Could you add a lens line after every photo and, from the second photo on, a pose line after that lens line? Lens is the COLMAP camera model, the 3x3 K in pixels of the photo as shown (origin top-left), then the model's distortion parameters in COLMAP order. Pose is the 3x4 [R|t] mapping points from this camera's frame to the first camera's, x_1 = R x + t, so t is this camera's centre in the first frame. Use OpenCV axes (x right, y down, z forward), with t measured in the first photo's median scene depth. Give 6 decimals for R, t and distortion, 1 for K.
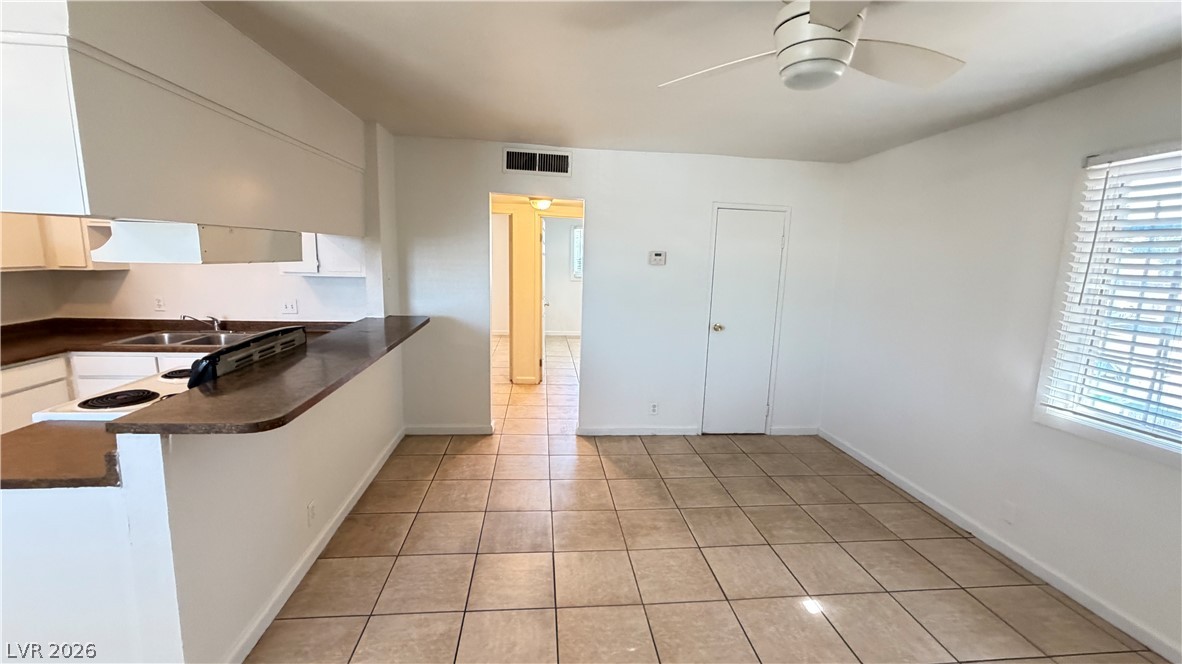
lens RADIAL K [[469.5, 0, 588.5], [0, 469.5, 333.0], [0, 0, 1]] dist [0.000562, -0.000054]
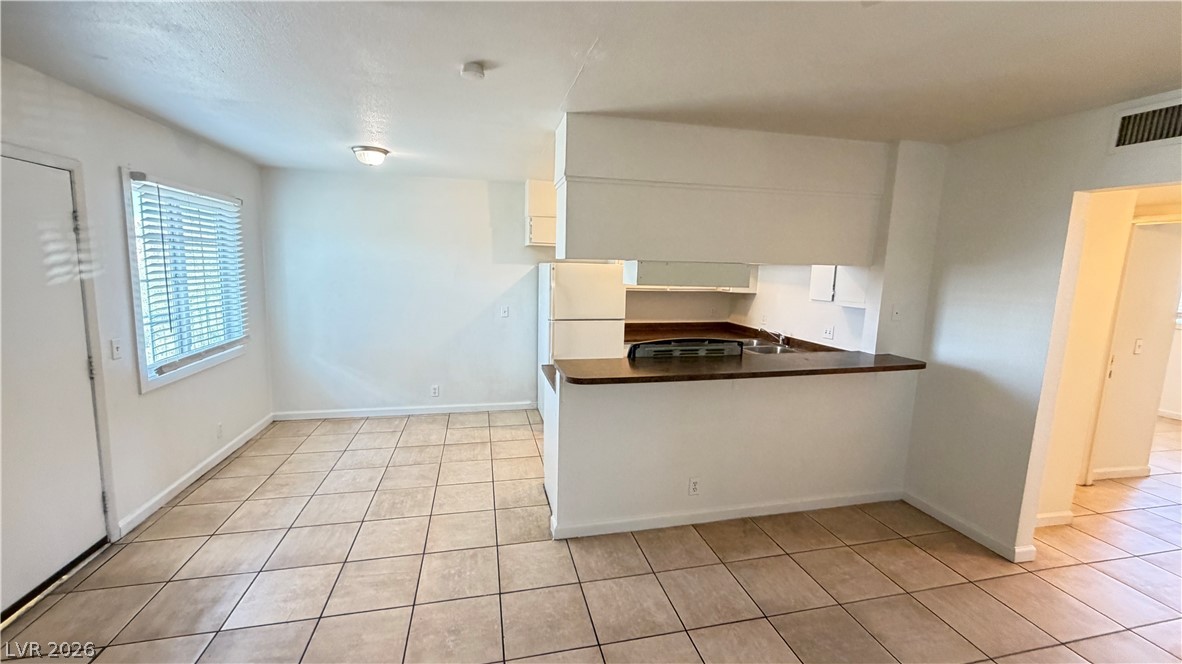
lens RADIAL K [[469.5, 0, 586.9], [0, 469.5, 332.0], [0, 0, 1]] dist [0.000562, -0.000054]
pose [[0.121350, 0.111589, -0.986317, 0.419313], [-0.185159, 0.978765, 0.087954, -0.056026], [0.975187, 0.171952, 0.139435, 0.356135]]
